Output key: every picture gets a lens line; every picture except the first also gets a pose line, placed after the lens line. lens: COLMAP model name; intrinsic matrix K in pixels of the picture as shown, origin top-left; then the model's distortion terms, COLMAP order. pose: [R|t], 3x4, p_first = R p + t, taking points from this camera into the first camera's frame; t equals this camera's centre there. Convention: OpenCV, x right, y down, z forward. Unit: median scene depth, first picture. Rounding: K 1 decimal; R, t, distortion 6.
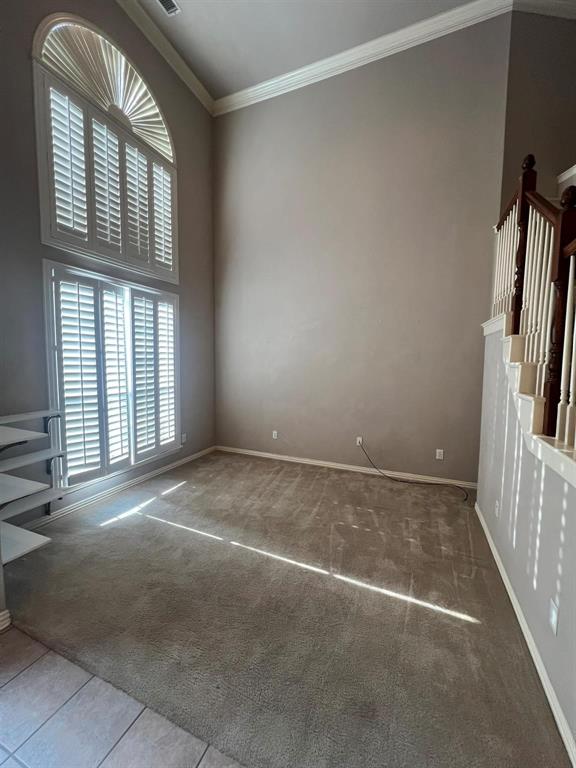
lens RADIAL K [[308.5, 0, 290.2], [0, 308.5, 380.2], [0, 0, 1]] dist [0.000690, 0.000682]
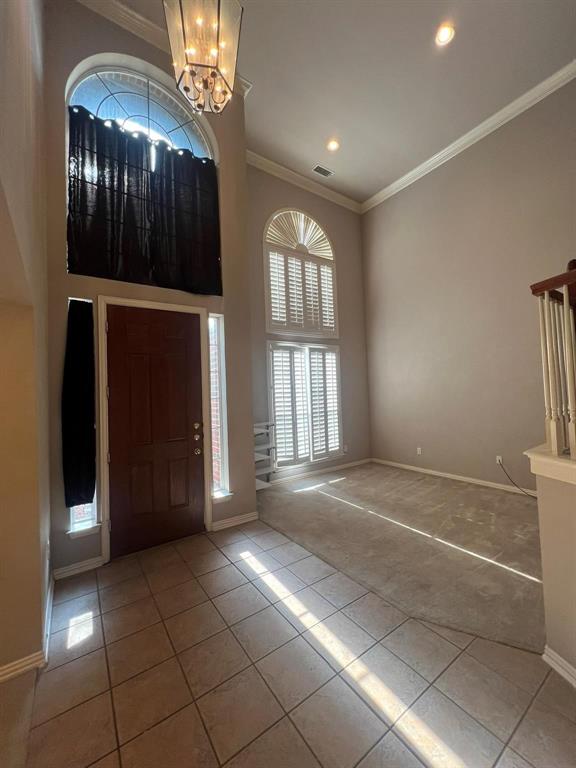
lens RADIAL K [[308.5, 0, 290.7], [0, 308.5, 381.7], [0, 0, 1]] dist [0.000690, 0.000682]
pose [[0.848801, -0.056856, -0.525647, 0.247657], [0.007861, 0.995448, -0.094979, 0.030961], [0.528655, 0.076486, 0.845384, -0.409994]]
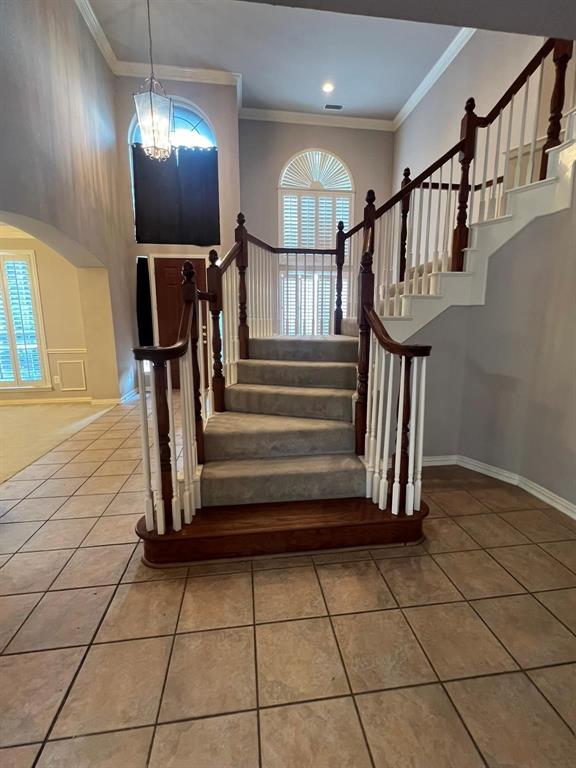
lens RADIAL K [[352.5, 0, 288.5], [0, 352.5, 381.0], [0, 0, 1]] dist [-0.001339, -0.000073]
pose [[0.508897, 0.130298, -0.850909, 1.443496], [-0.054719, 0.991375, 0.119082, 0.112289], [0.859087, -0.014040, 0.511638, -0.308275]]
